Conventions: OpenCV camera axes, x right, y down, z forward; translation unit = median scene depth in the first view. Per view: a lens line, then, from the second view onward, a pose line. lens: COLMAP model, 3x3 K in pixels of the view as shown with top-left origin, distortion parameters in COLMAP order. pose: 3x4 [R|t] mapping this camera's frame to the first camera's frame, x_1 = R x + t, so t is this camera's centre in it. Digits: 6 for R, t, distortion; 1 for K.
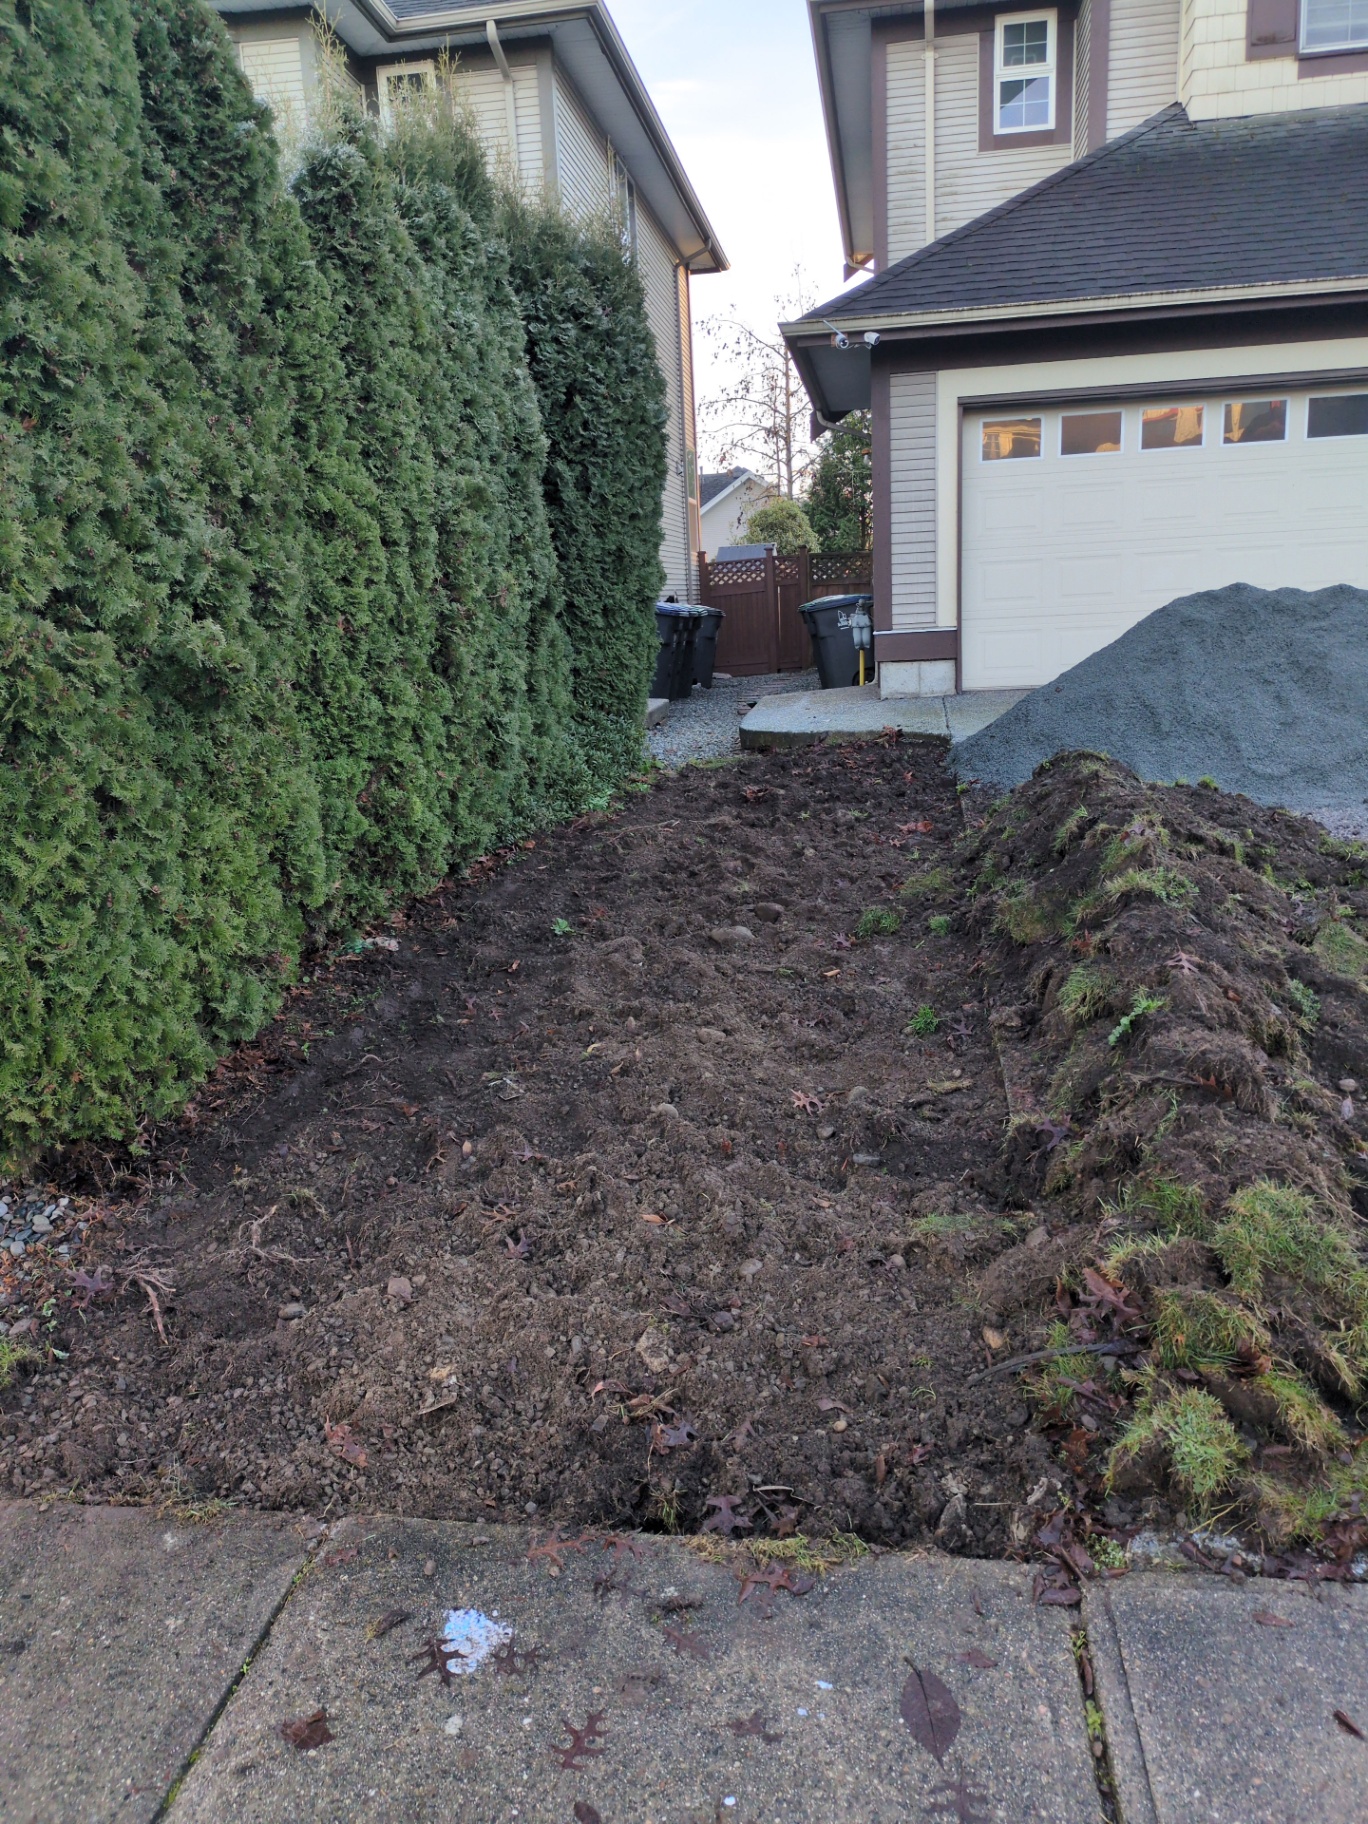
lens RADIAL K [[1329.2, 0, 684.0], [0, 1329.2, 912.0], [0, 0, 1]] dist [0.053420, -0.043043]
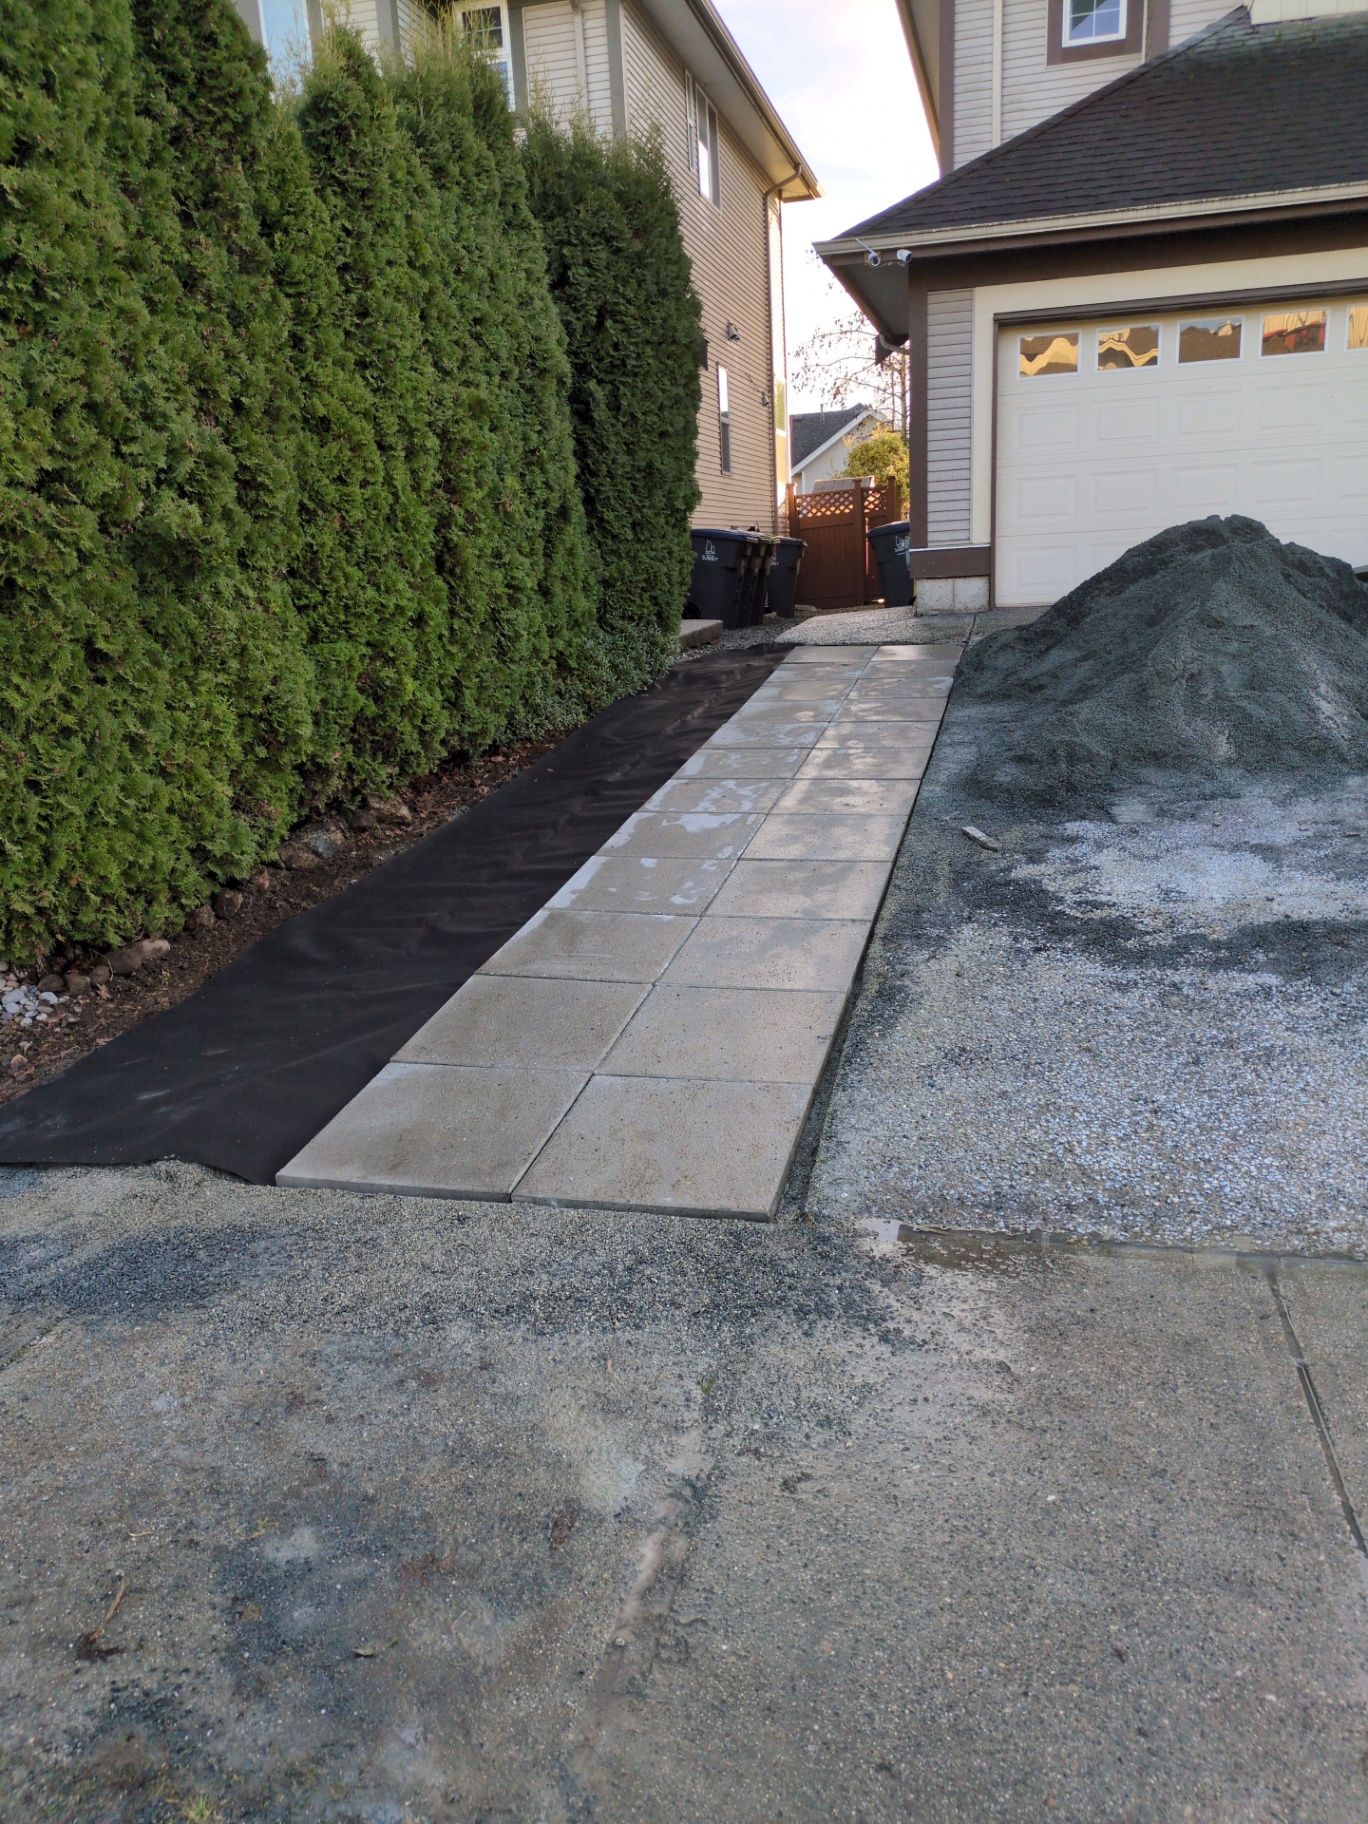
lens RADIAL K [[1300.4, 0, 650.4], [0, 1300.4, 923.7], [0, 0, 1]] dist [0.005719, 0.001534]
pose [[0.995205, 0.023045, -0.095056, 0.112698], [-0.017320, 0.998011, 0.060616, 0.050143], [0.096264, -0.058679, 0.993625, -0.075845]]
